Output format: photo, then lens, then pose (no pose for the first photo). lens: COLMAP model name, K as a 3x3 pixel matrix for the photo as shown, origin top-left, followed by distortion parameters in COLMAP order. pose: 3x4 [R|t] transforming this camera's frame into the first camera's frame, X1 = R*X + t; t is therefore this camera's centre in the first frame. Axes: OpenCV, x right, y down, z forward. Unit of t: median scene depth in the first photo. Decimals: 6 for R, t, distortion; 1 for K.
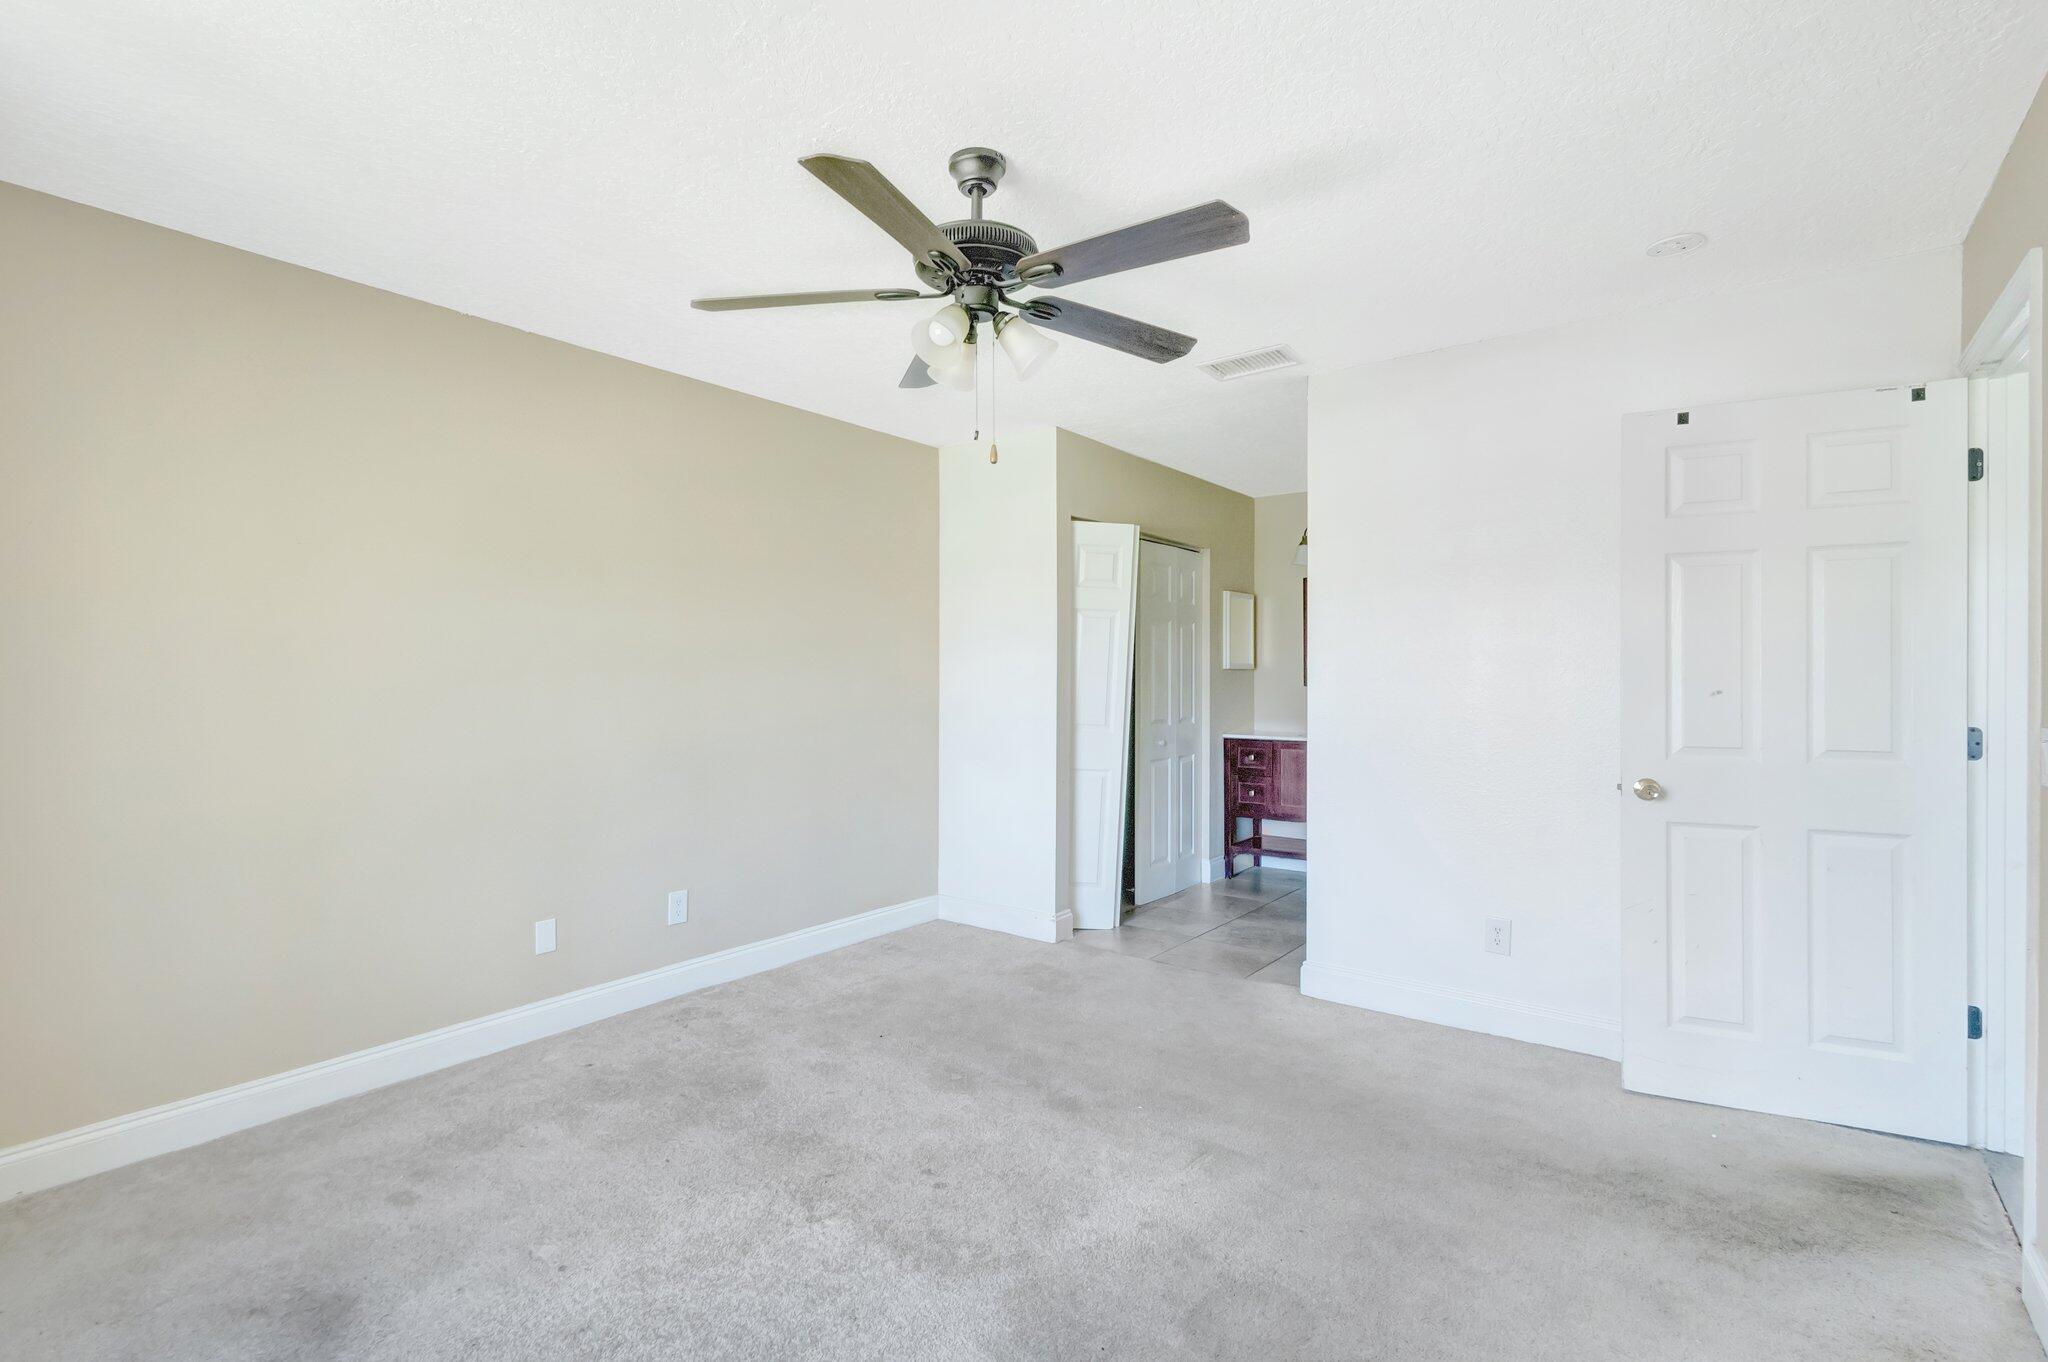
lens RADIAL K [[948.7, 0, 1019.7], [0, 948.7, 688.1], [0, 0, 1]] dist [0.010568, -0.000809]
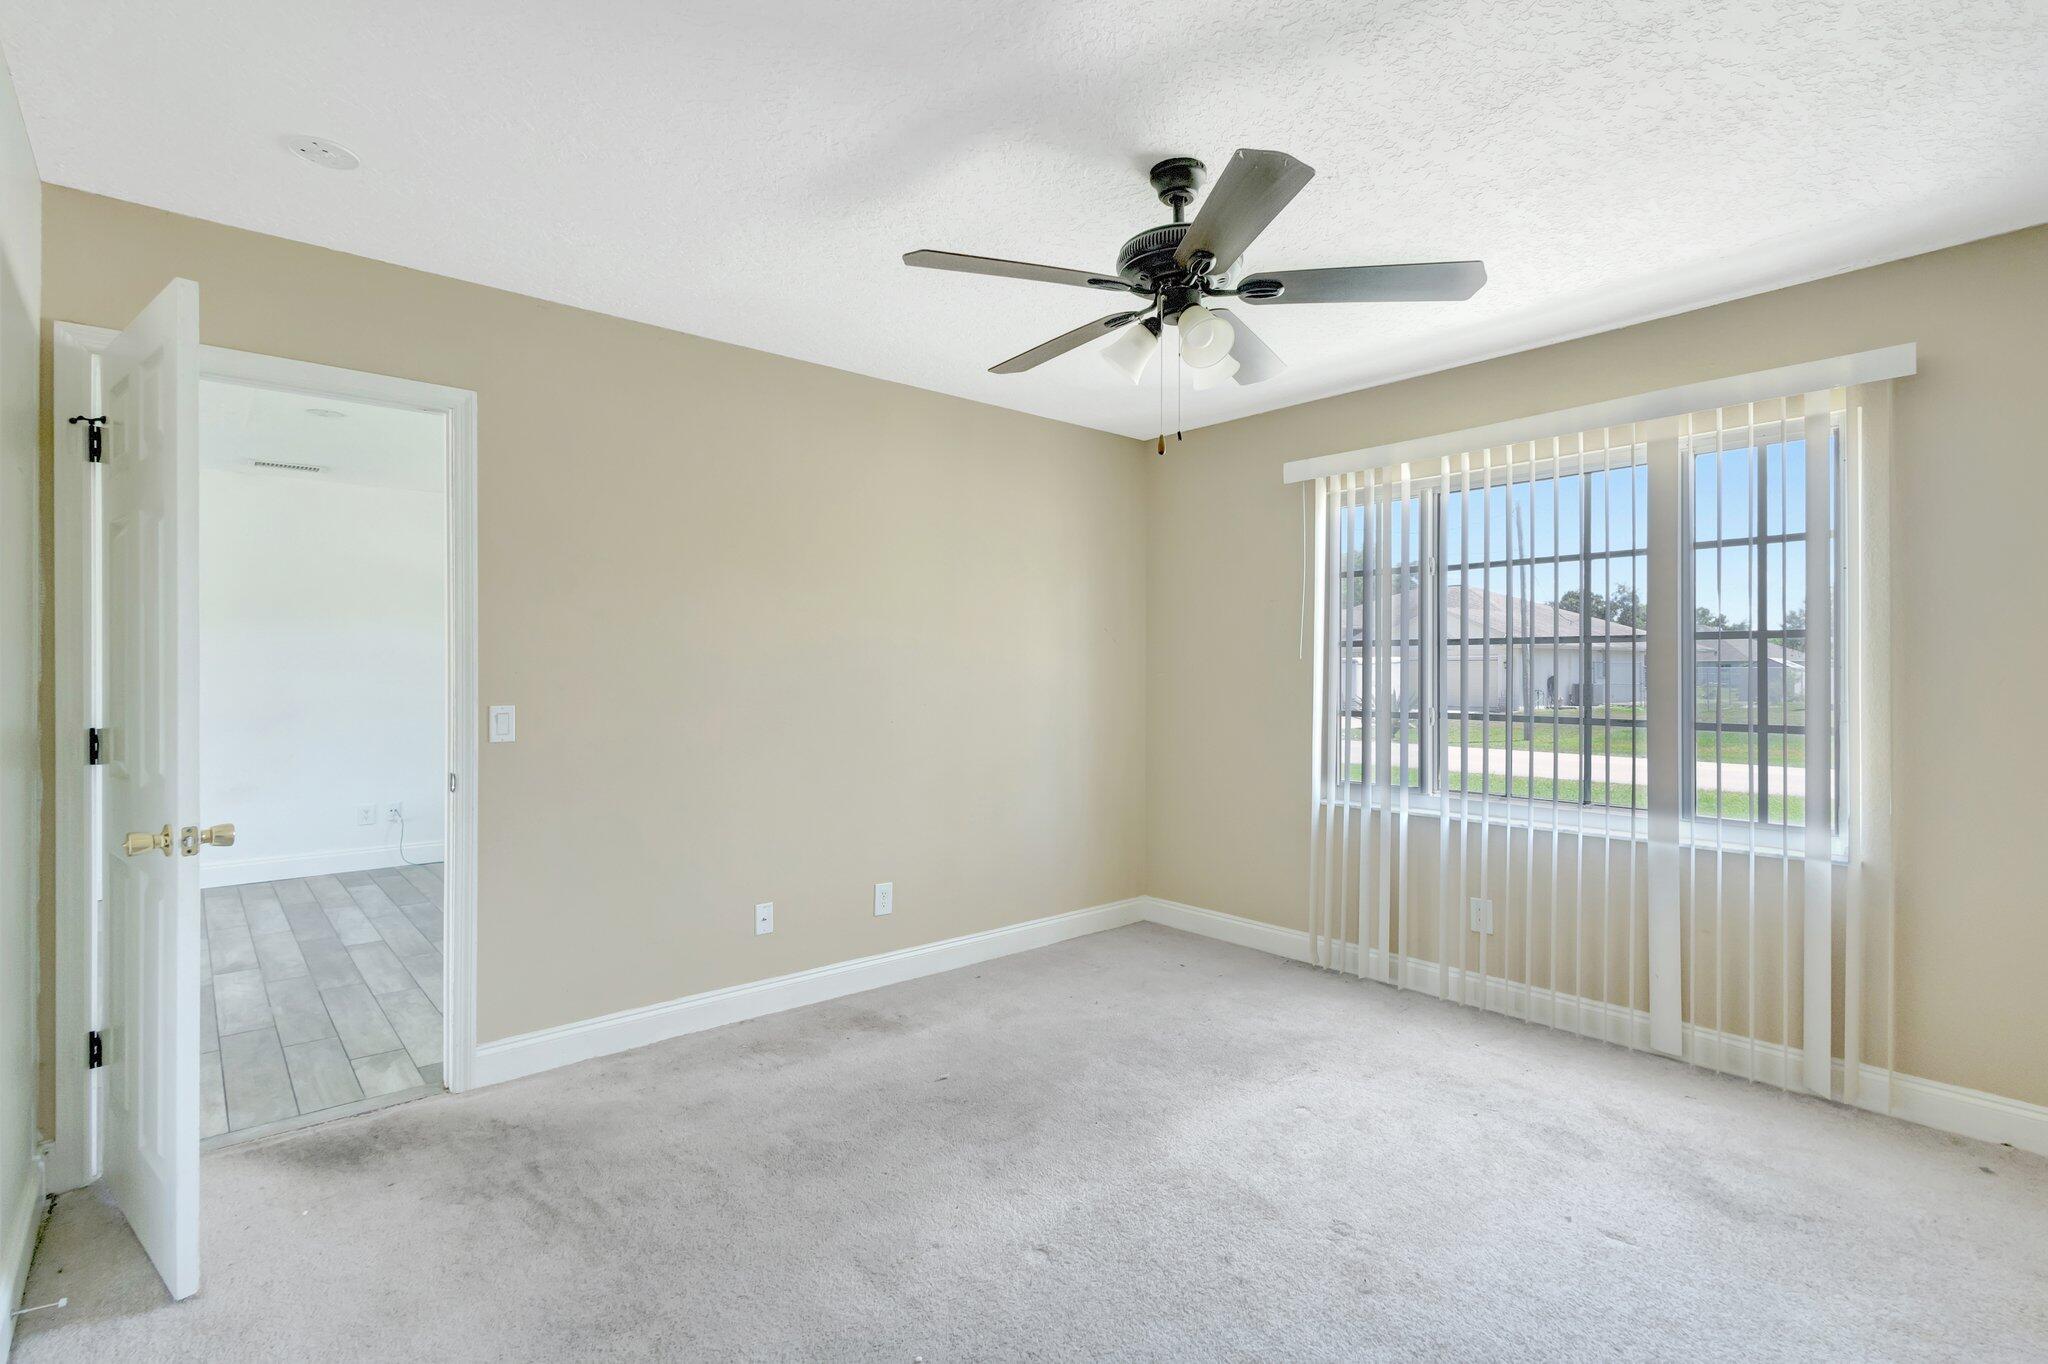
lens RADIAL K [[948.7, 0, 1033.1], [0, 948.7, 688.0], [0, 0, 1]] dist [0.010568, -0.000809]
pose [[-0.979329, -0.006422, 0.202172, -0.068756], [-0.000628, 0.999588, 0.028709, -0.018892], [-0.202273, 0.027988, -0.978929, 1.510942]]
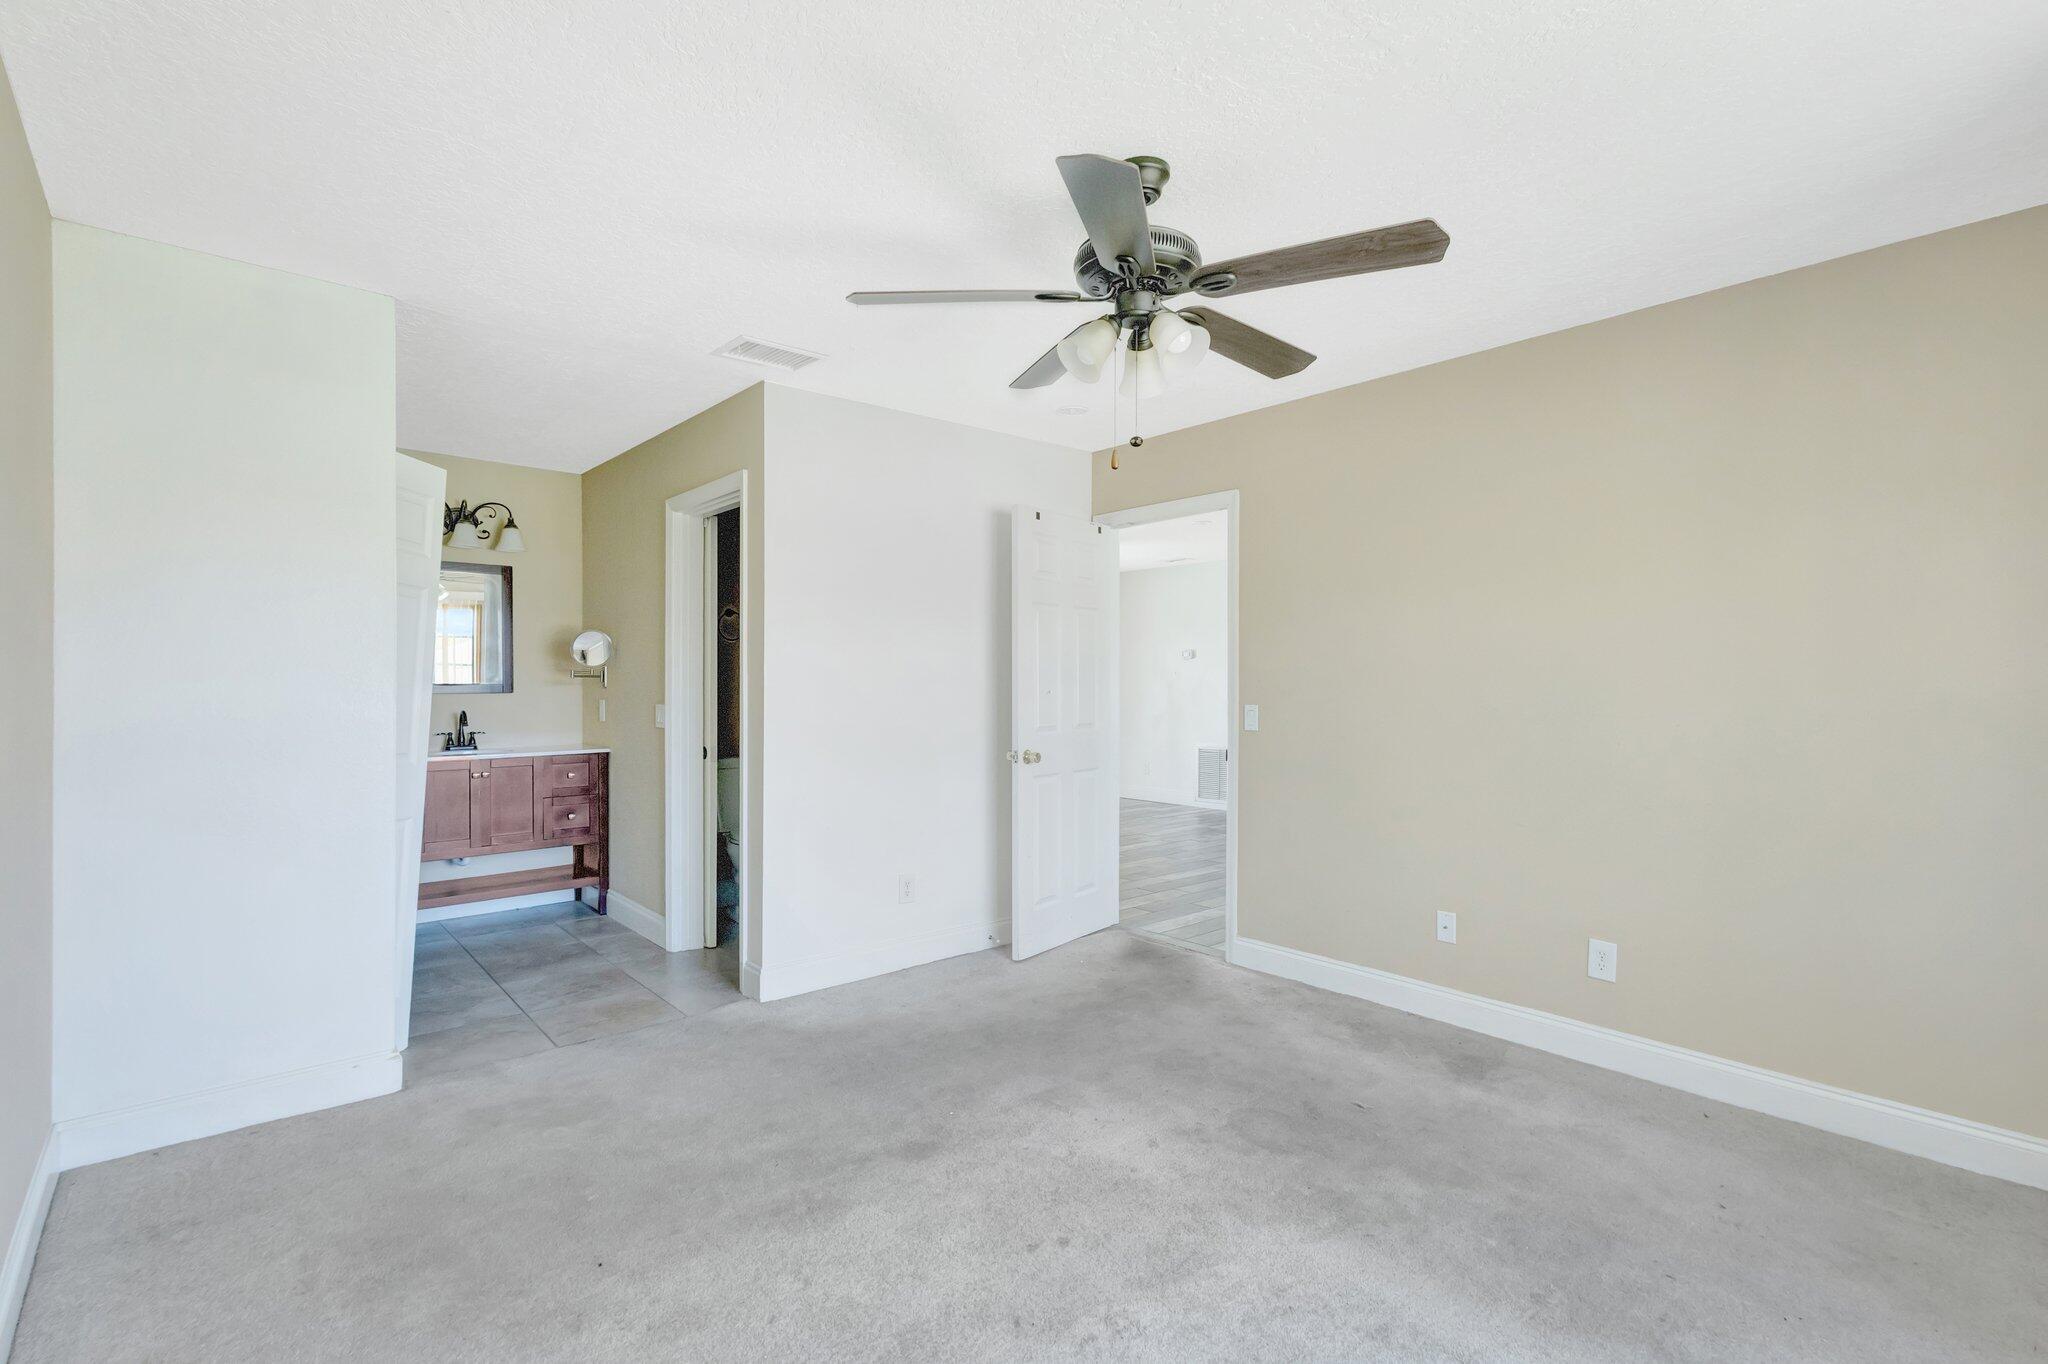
lens RADIAL K [[948.7, 0, 1025.6], [0, 948.7, 678.5], [0, 0, 1]] dist [0.010568, -0.000809]
pose [[0.202548, -0.000719, 0.979272, -0.793721], [0.009912, 0.999950, -0.001316, -0.012140], [-0.979222, 0.009973, 0.202545, 0.682782]]
